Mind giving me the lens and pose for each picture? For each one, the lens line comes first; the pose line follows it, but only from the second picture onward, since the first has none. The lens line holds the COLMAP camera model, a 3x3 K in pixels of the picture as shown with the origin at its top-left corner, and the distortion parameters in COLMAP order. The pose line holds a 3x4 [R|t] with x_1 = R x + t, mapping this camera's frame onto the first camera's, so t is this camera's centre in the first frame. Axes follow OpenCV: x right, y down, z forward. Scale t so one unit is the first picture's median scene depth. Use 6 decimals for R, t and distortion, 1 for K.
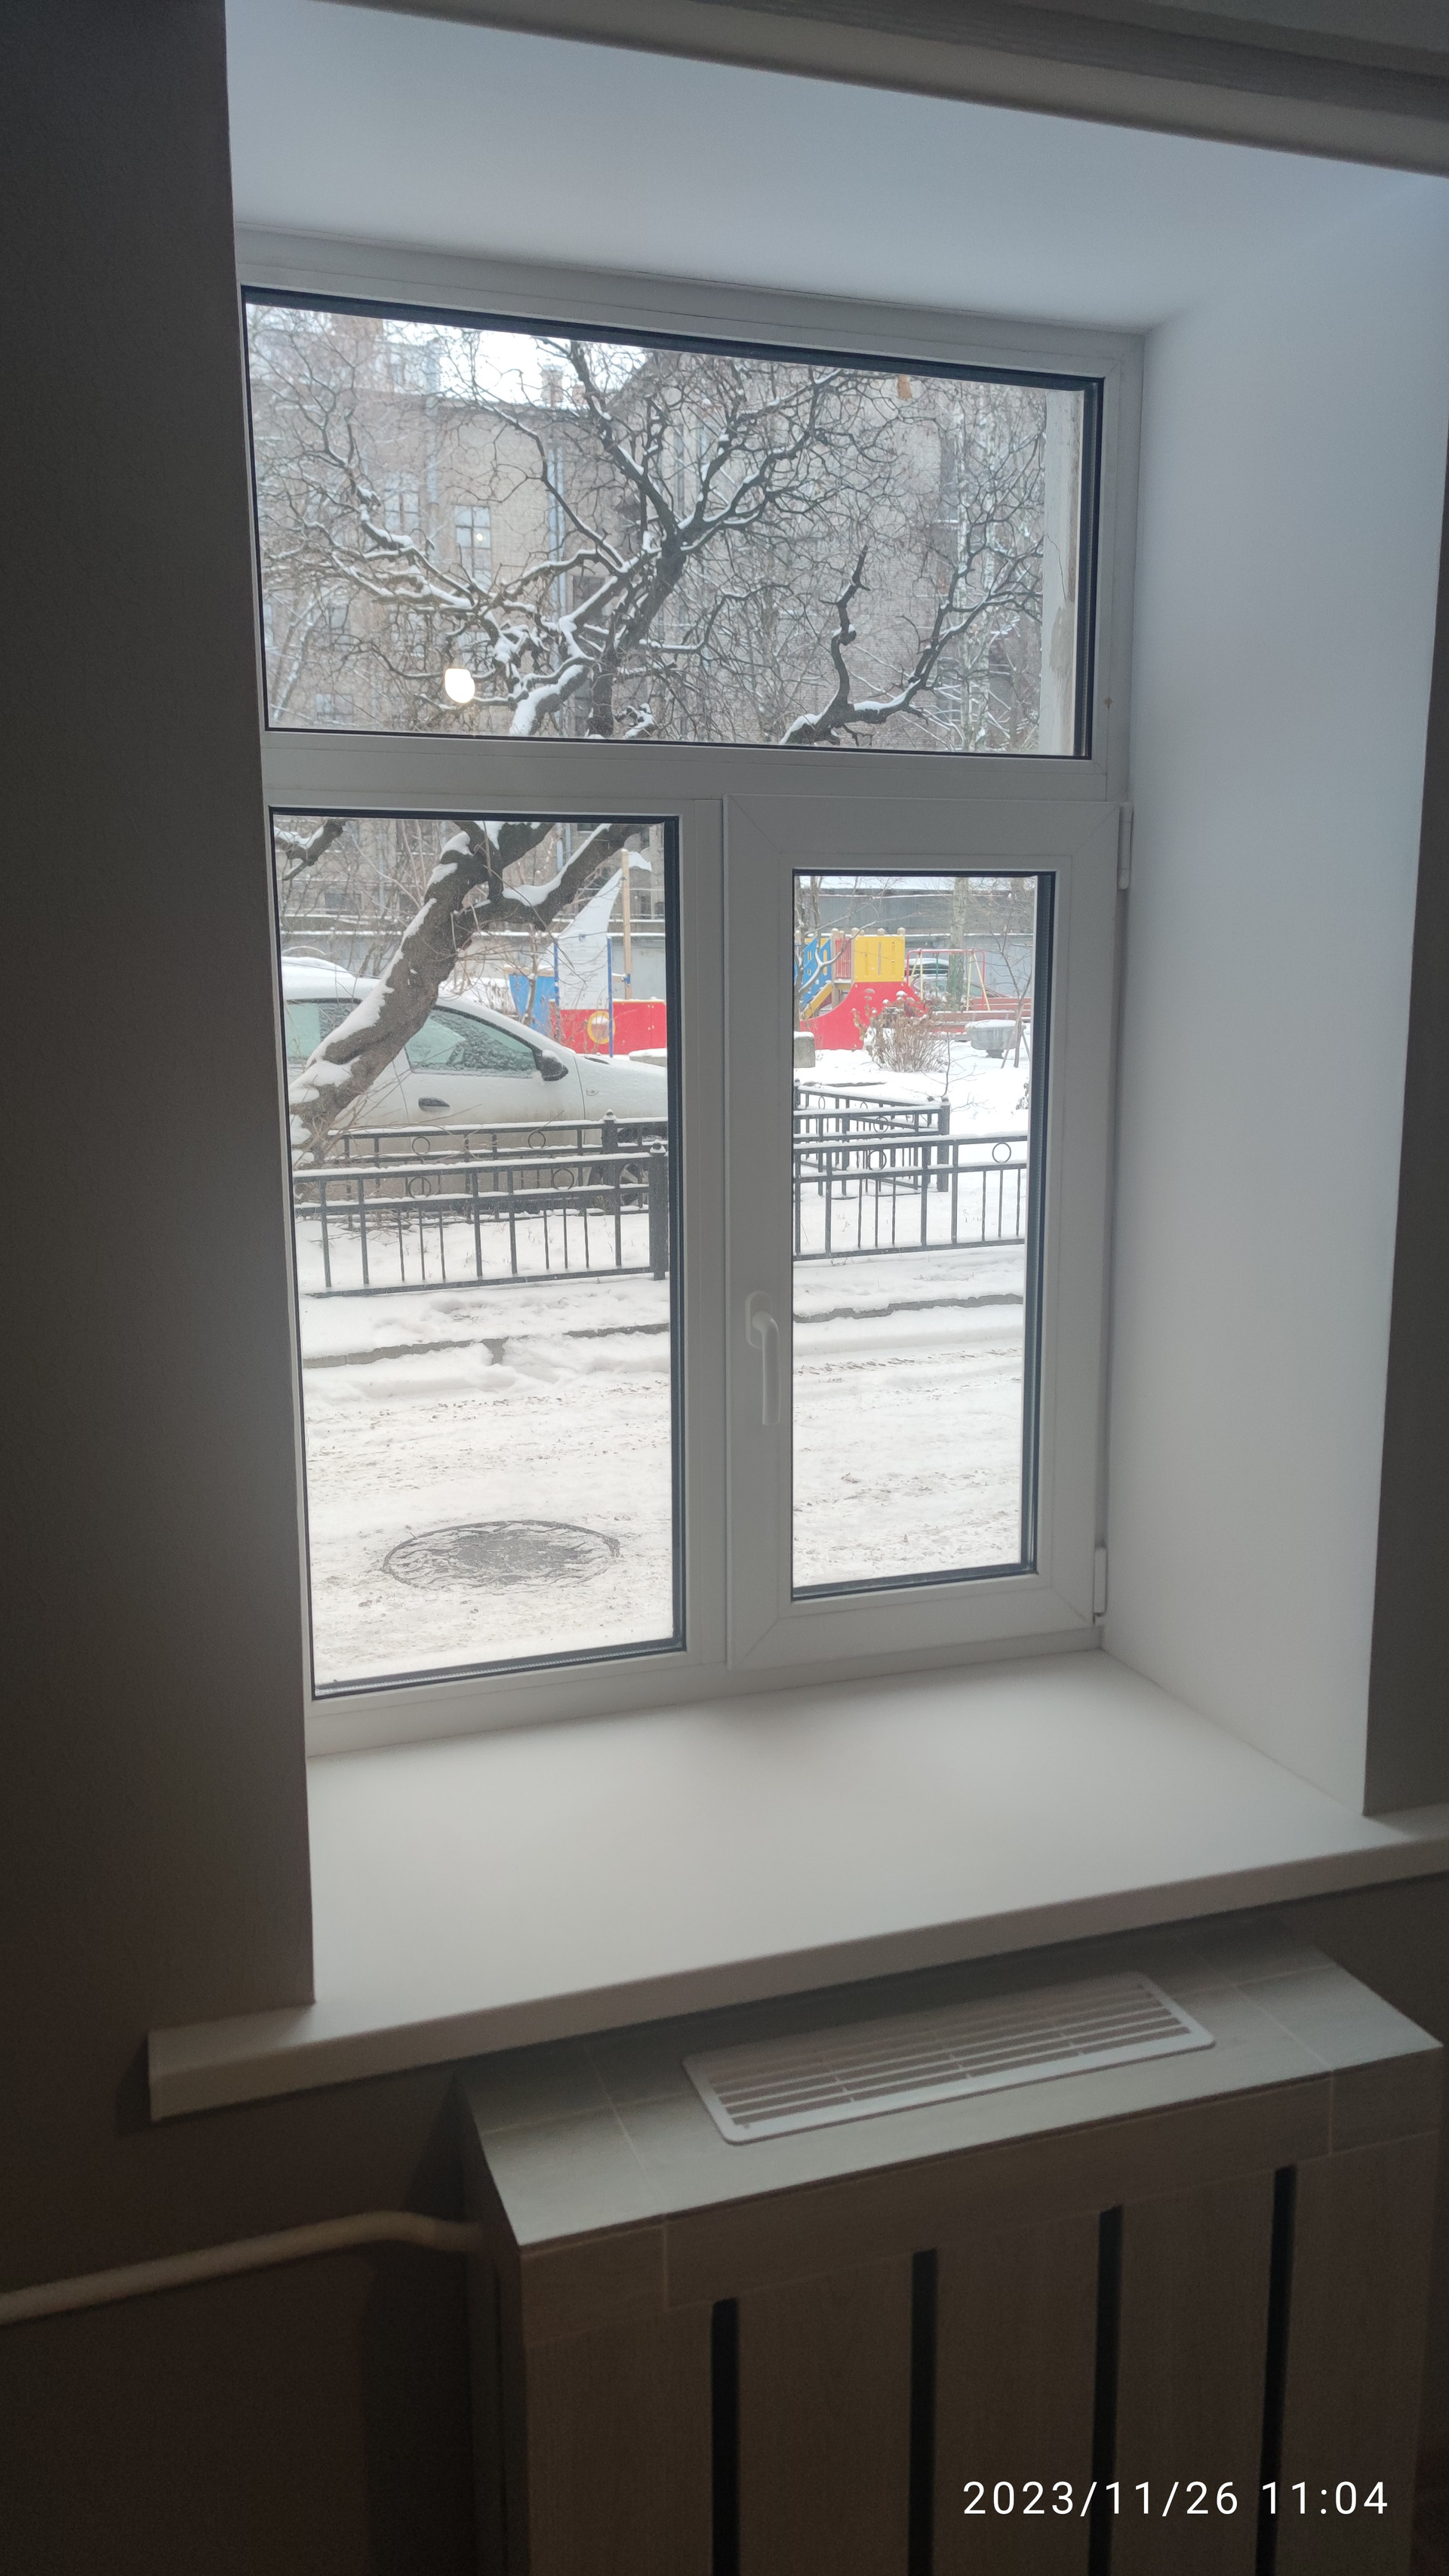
lens RADIAL K [[1861.7, 0, 705.4], [0, 1861.7, 1294.7], [0, 0, 1]] dist [0.047489, -0.016126]
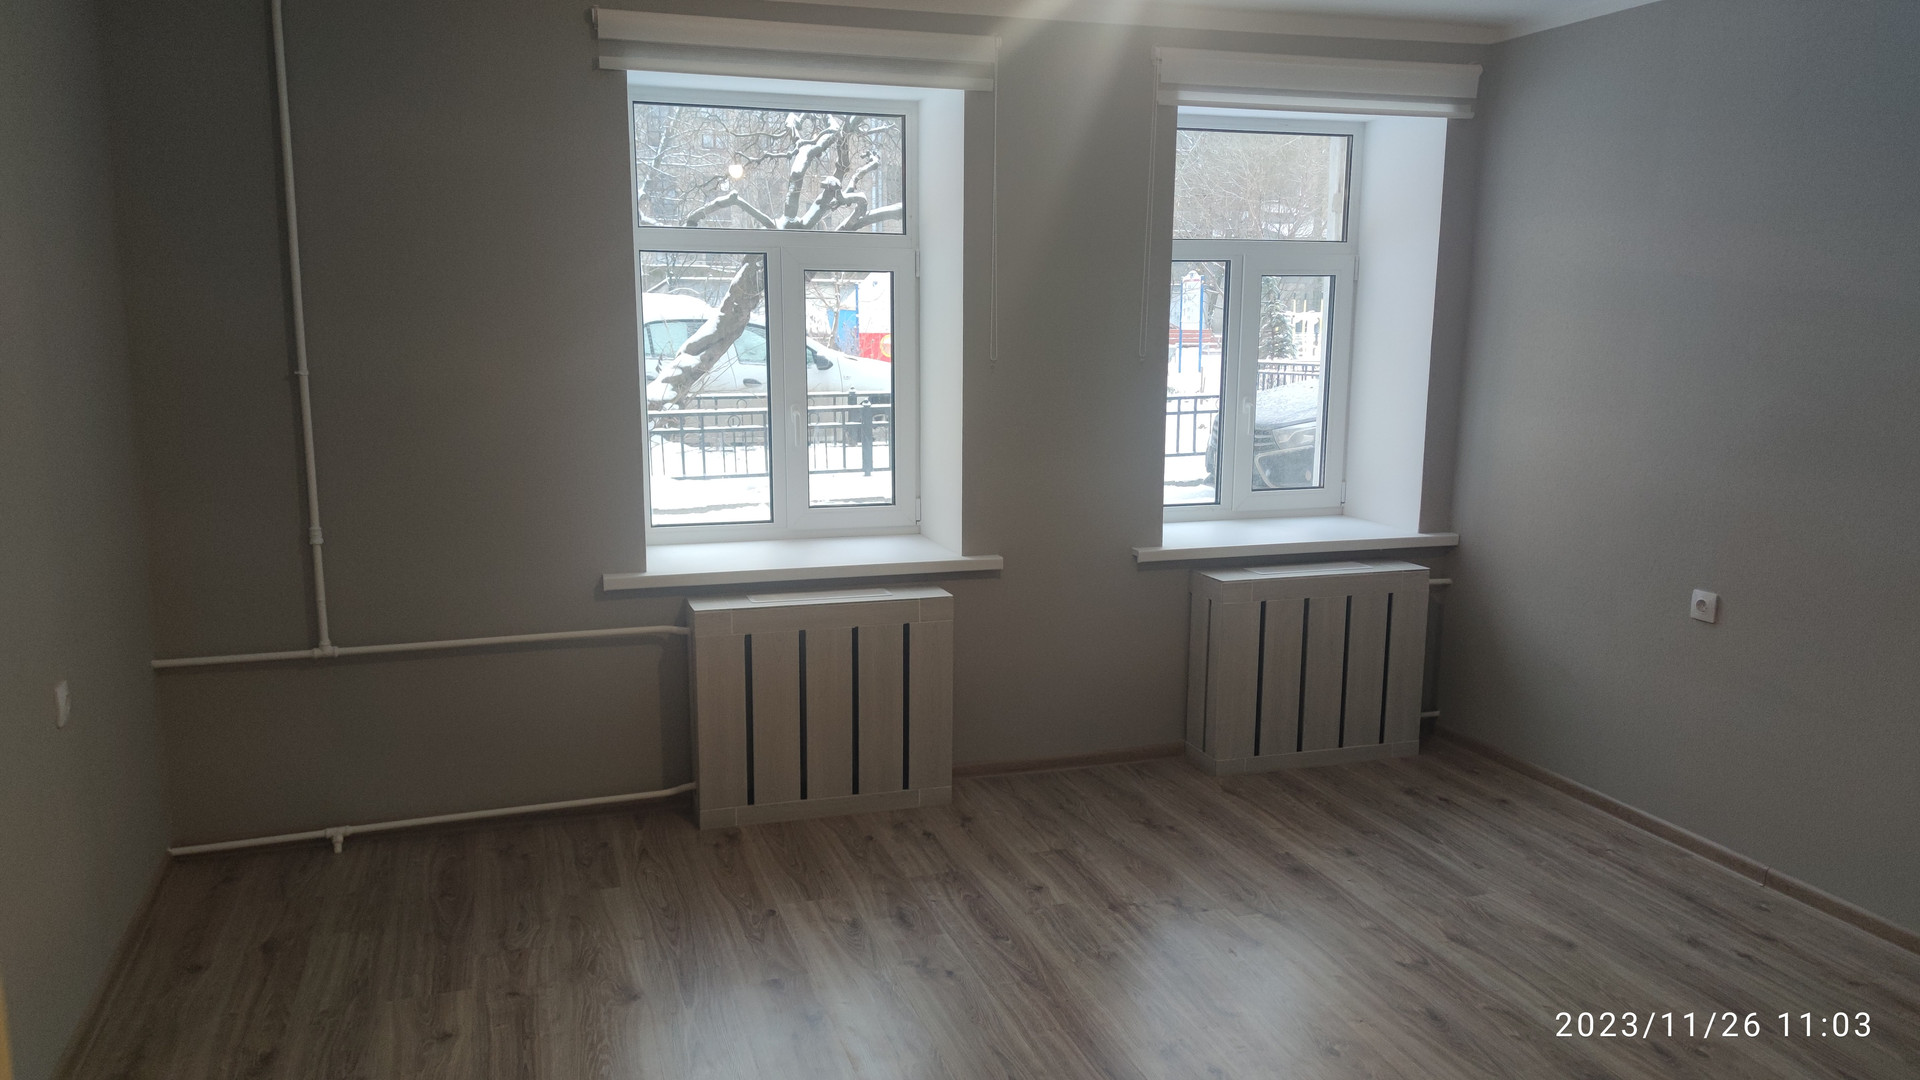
lens RADIAL K [[1387.7, 0, 957.8], [0, 1387.7, 549.4], [0, 0, 1]] dist [0.047489, -0.016126]
pose [[0.999698, 0.013936, -0.020251, 0.085090], [-0.013933, 0.999903, 0.000273, 0.057608], [0.020253, 0.000009, 0.999795, -0.321007]]
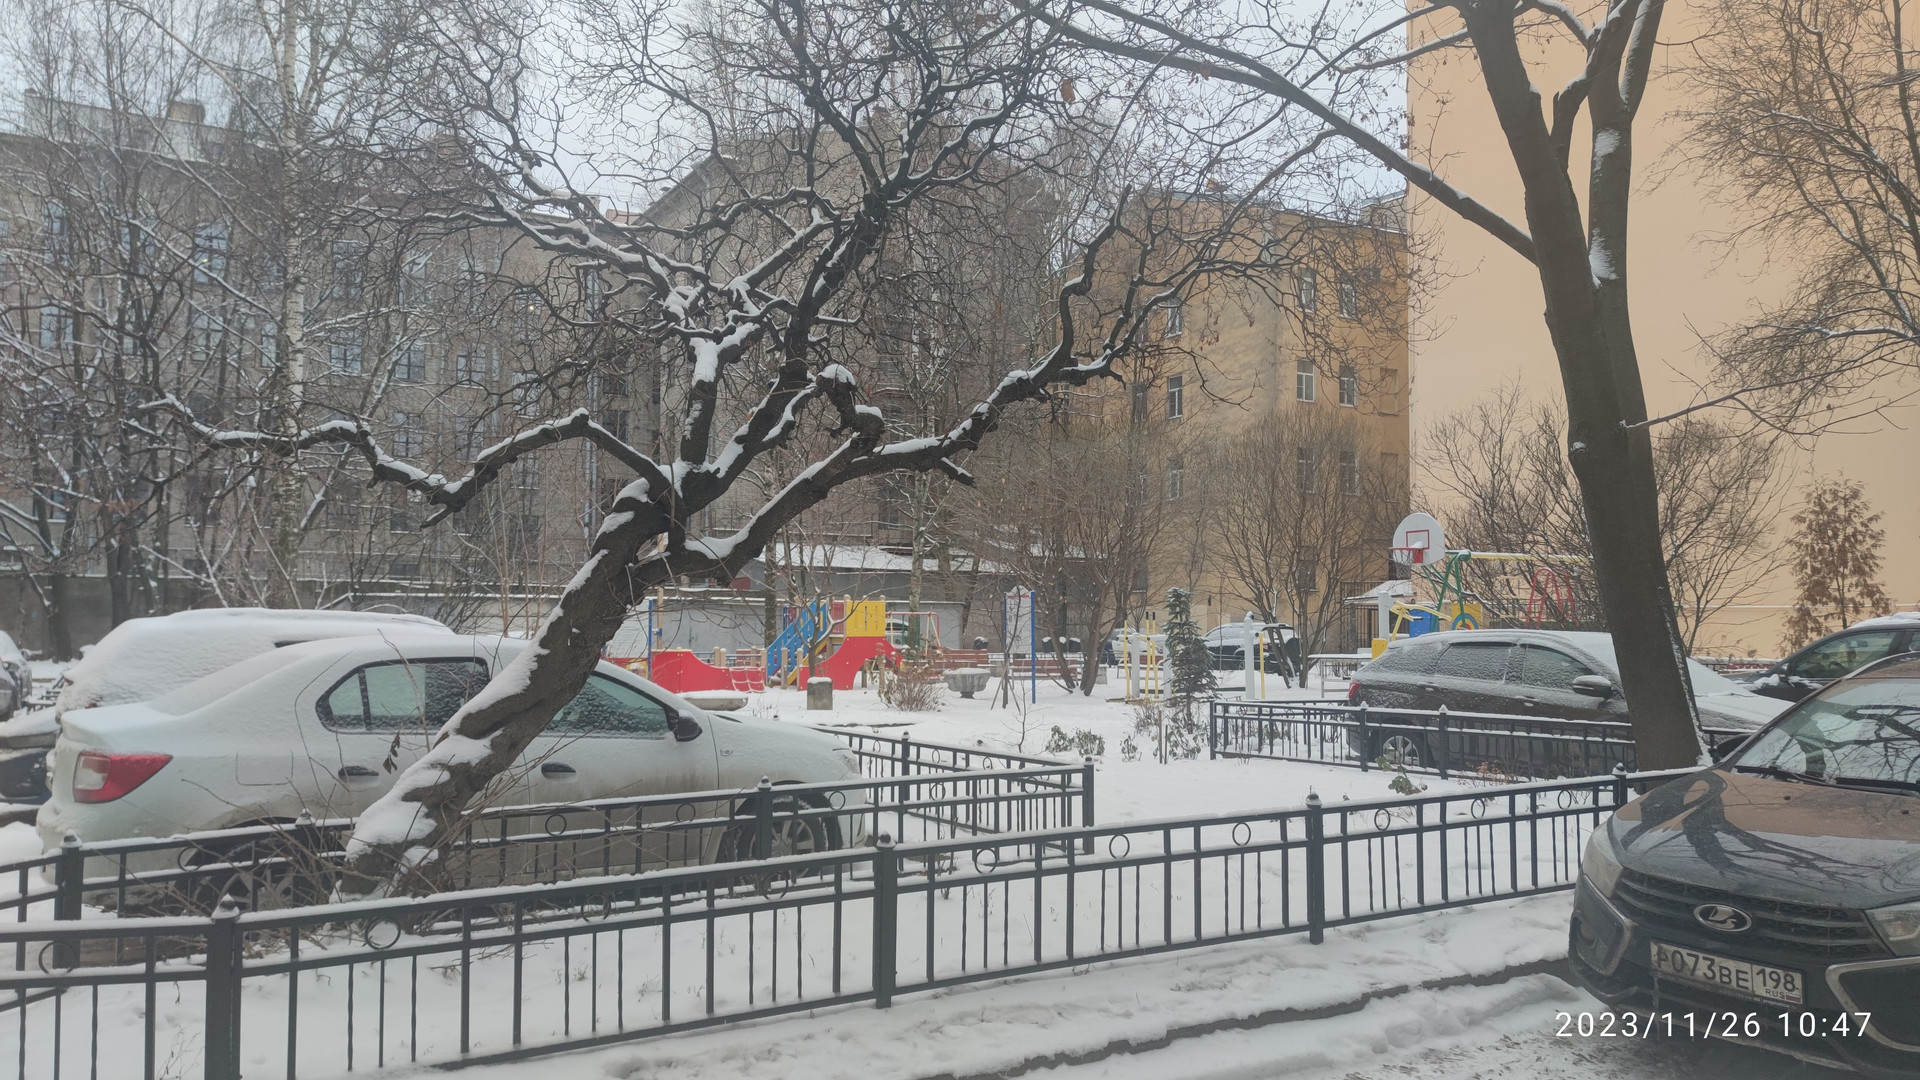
lens RADIAL K [[1387.7, 0, 960.8], [0, 1387.7, 541.2], [0, 0, 1]] dist [0.047489, -0.016126]
pose [[0.981300, 0.021188, 0.191314, -0.104860], [0.023640, 0.973132, -0.229031, -0.061018], [-0.191027, 0.229271, 0.954434, 0.337338]]
